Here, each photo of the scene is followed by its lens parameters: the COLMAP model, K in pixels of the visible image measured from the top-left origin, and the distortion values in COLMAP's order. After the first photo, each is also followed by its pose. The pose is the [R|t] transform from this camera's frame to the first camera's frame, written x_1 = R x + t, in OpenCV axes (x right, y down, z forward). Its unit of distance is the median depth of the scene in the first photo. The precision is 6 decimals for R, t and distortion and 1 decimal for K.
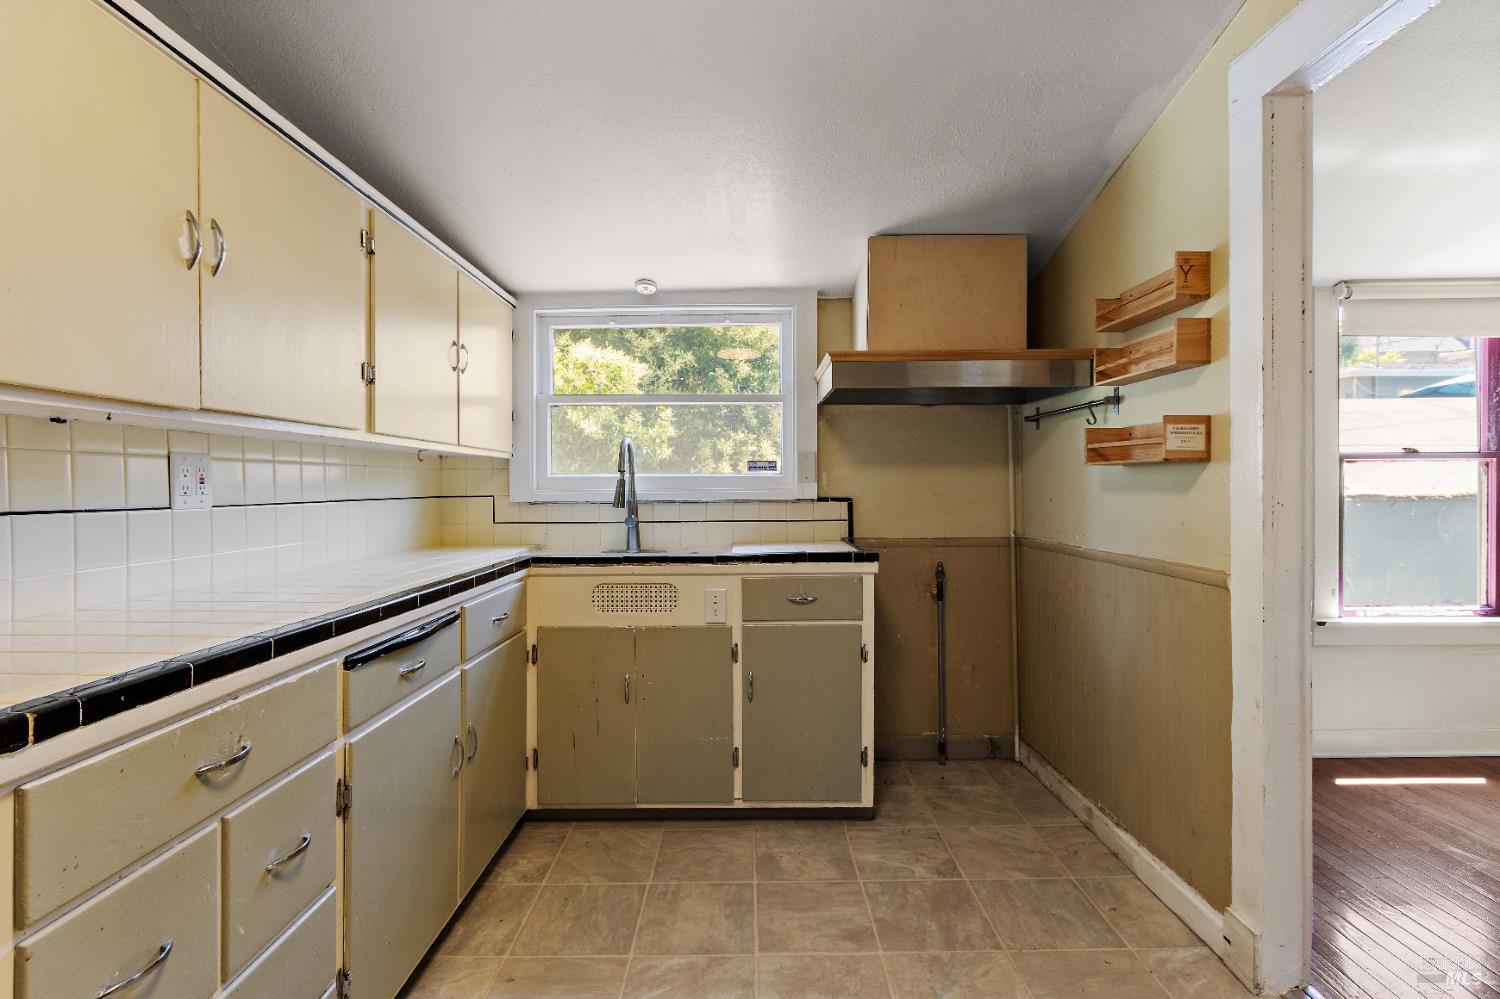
lens RADIAL K [[685.2, 0, 750.0], [0, 685.2, 499.5], [0, 0, 1]] dist [0.002397, -0.000059]
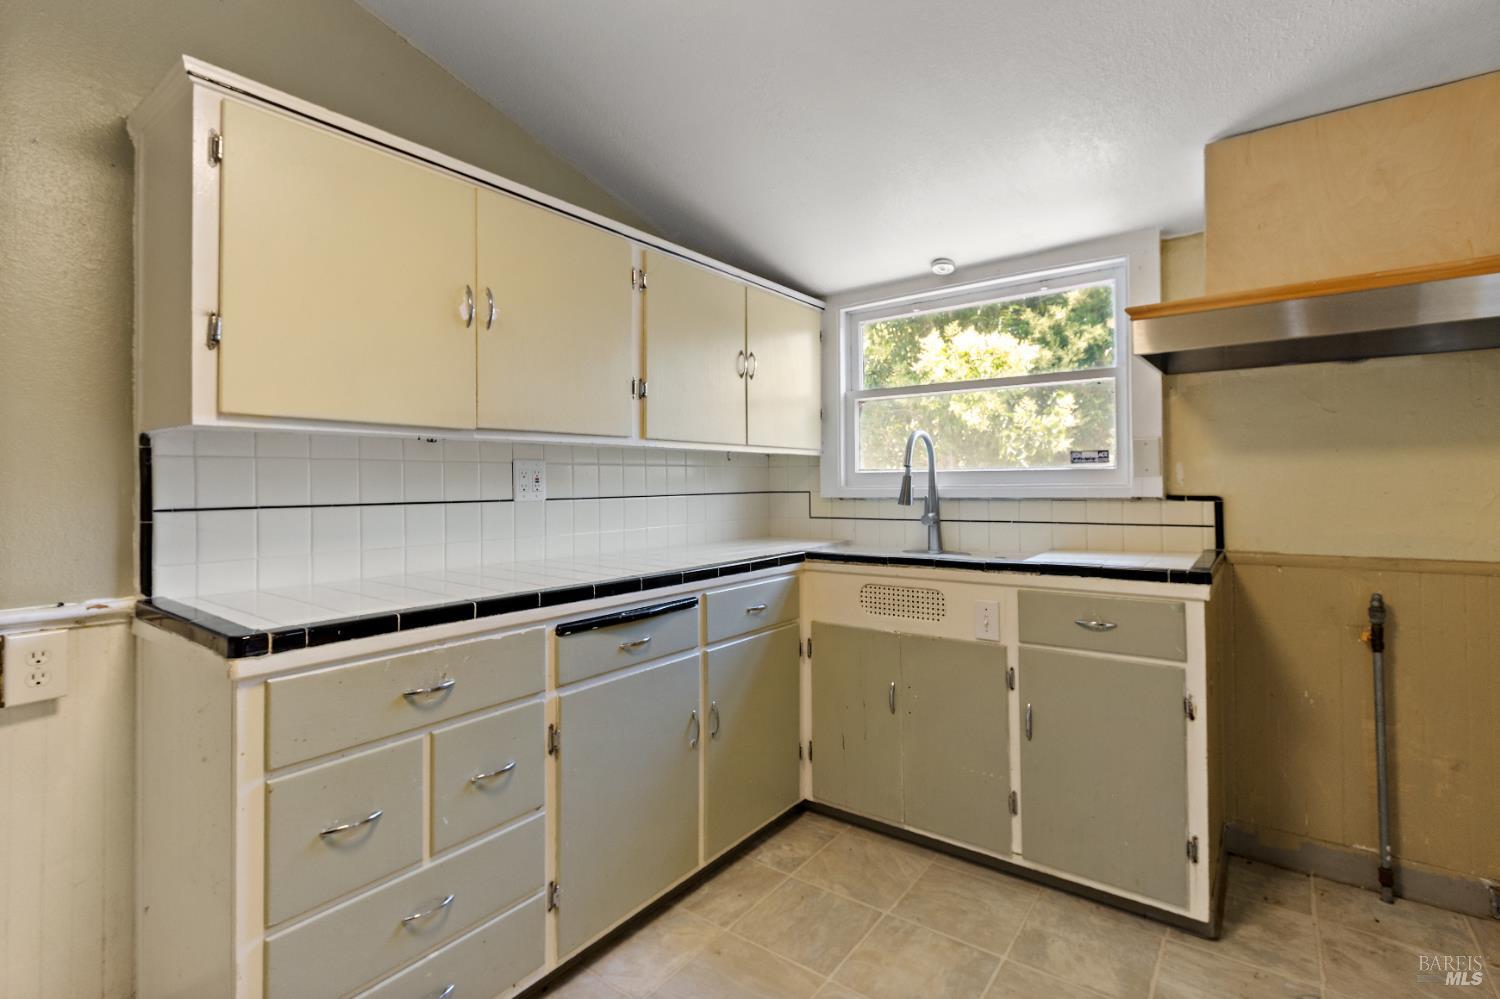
lens RADIAL K [[693.2, 0, 745.0], [0, 693.2, 481.8], [0, 0, 1]] dist [0.000800, -0.000814]
pose [[0.803599, -0.004793, -0.595151, 0.223708], [-0.005765, 0.999858, -0.015837, -0.003932], [0.595143, 0.016158, 0.803458, 0.110449]]
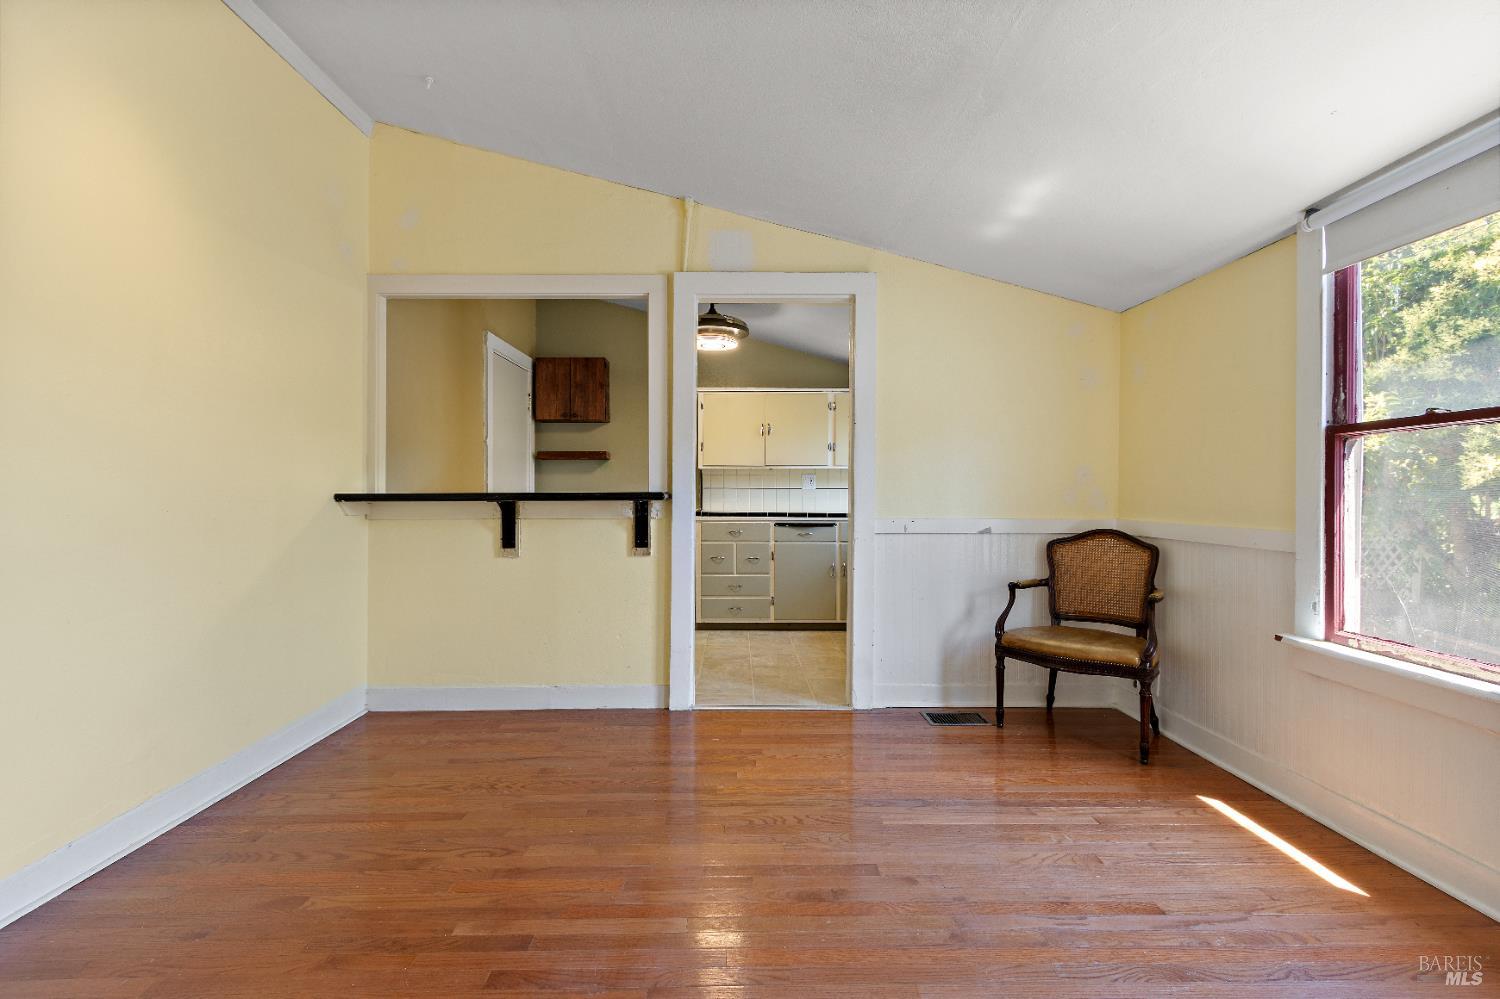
lens RADIAL K [[693.2, 0, 745.0], [0, 693.2, 481.8], [0, 0, 1]] dist [0.000800, -0.000814]
pose [[0.011722, -0.011279, -0.999868, 1.989099], [-0.017526, 0.999780, -0.011483, 0.016043], [0.999778, 0.017658, 0.011521, 0.414556]]
